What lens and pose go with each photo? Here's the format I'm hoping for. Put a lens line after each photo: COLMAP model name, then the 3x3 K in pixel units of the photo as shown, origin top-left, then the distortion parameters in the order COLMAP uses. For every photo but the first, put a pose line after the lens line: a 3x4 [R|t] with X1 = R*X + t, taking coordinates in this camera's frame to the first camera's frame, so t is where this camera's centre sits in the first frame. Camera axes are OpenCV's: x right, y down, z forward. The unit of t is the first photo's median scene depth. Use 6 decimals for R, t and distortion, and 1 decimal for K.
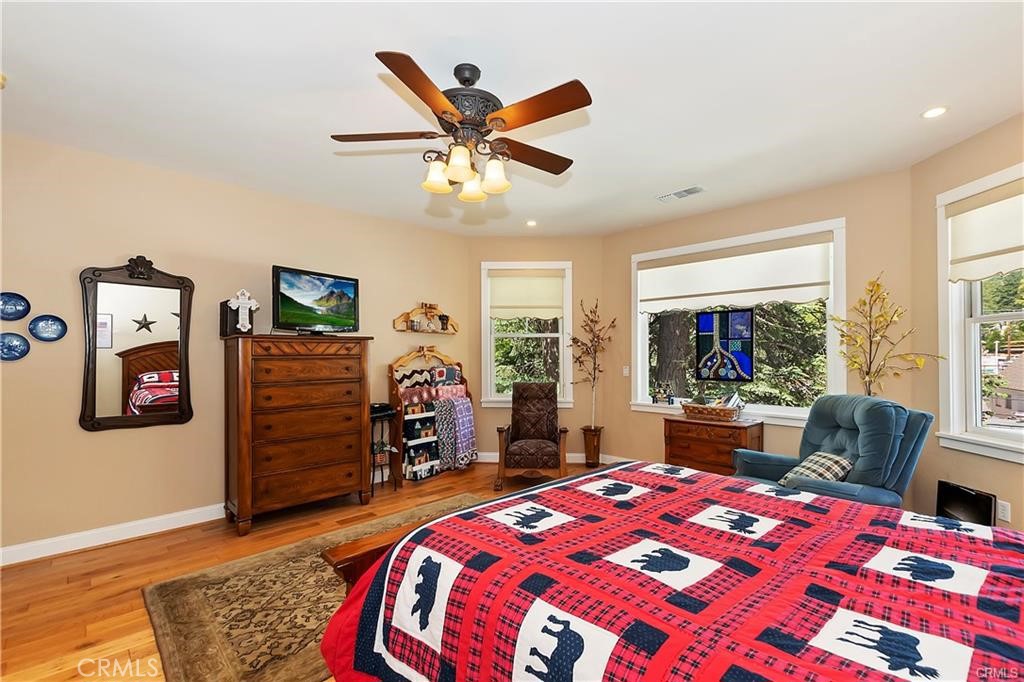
lens RADIAL K [[447.7, 0, 512.0], [0, 447.7, 356.2], [0, 0, 1]] dist [0.002305, -0.000214]
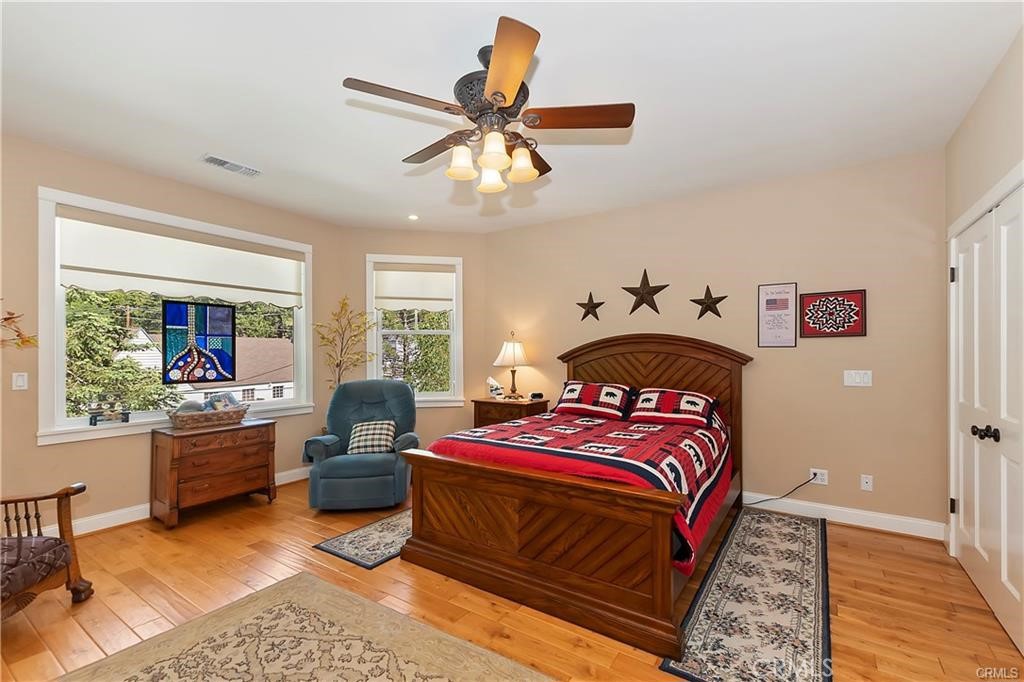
lens RADIAL K [[447.7, 0, 512.0], [0, 447.7, 356.2], [0, 0, 1]] dist [0.002305, -0.000214]
pose [[-0.210943, -0.005773, 0.977481, -0.525996], [0.004519, 0.999966, 0.006881, -0.000113], [-0.977488, 0.005869, -0.210909, 0.596727]]
